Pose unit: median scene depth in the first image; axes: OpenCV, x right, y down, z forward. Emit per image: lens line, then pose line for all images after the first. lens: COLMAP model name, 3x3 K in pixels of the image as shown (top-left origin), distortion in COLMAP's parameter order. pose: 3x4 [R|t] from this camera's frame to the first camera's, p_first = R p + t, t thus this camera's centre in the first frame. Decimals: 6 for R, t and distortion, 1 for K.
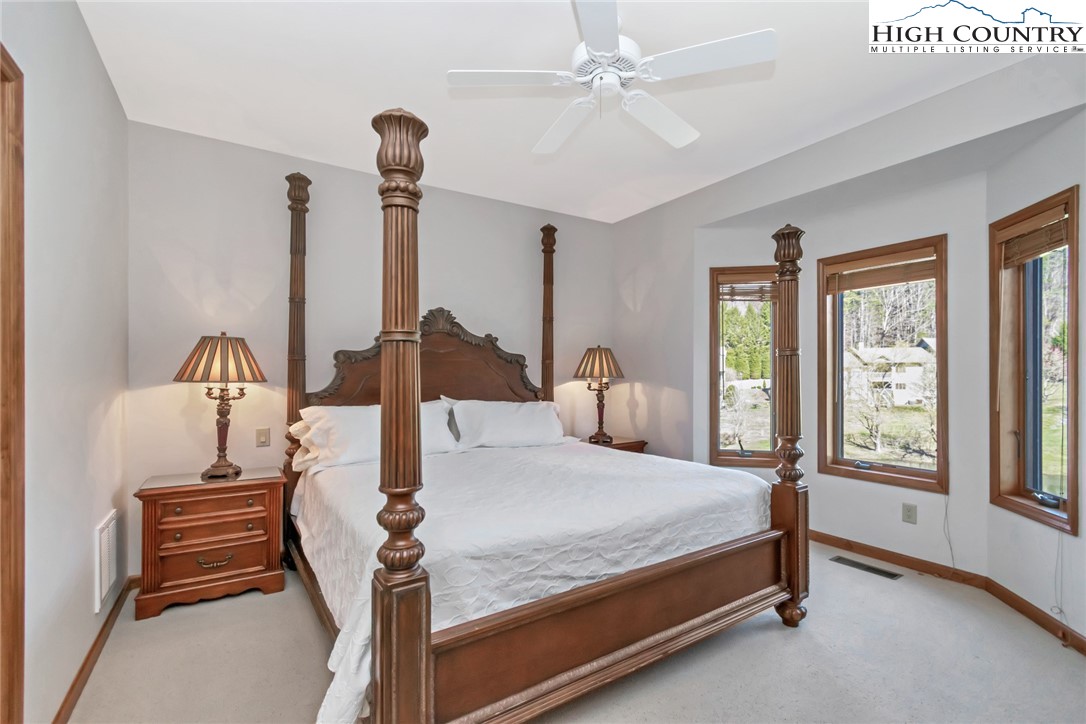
lens RADIAL K [[506.3, 0, 540.8], [0, 506.3, 371.2], [0, 0, 1]] dist [-0.005741, 0.000354]
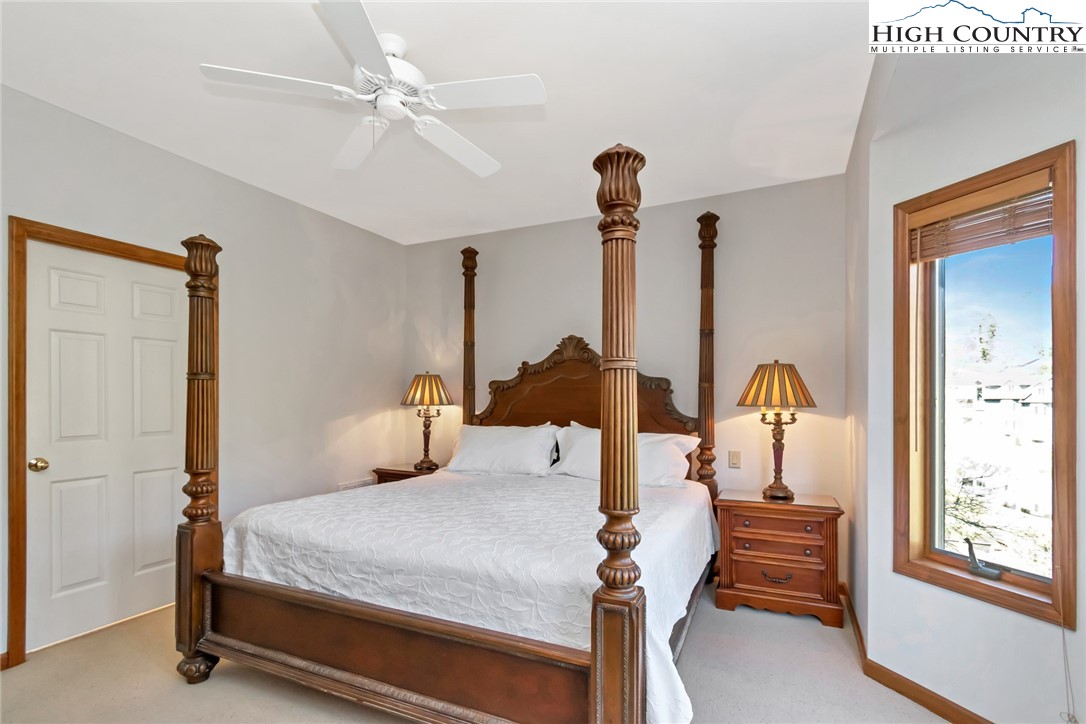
lens RADIAL K [[506.3, 0, 526.0], [0, 506.3, 383.8], [0, 0, 1]] dist [-0.005741, 0.000354]
pose [[0.517953, -0.024057, -0.855071, 0.627262], [0.001372, 0.999627, -0.027293, 0.000276], [0.855408, 0.012964, 0.517793, 0.399630]]
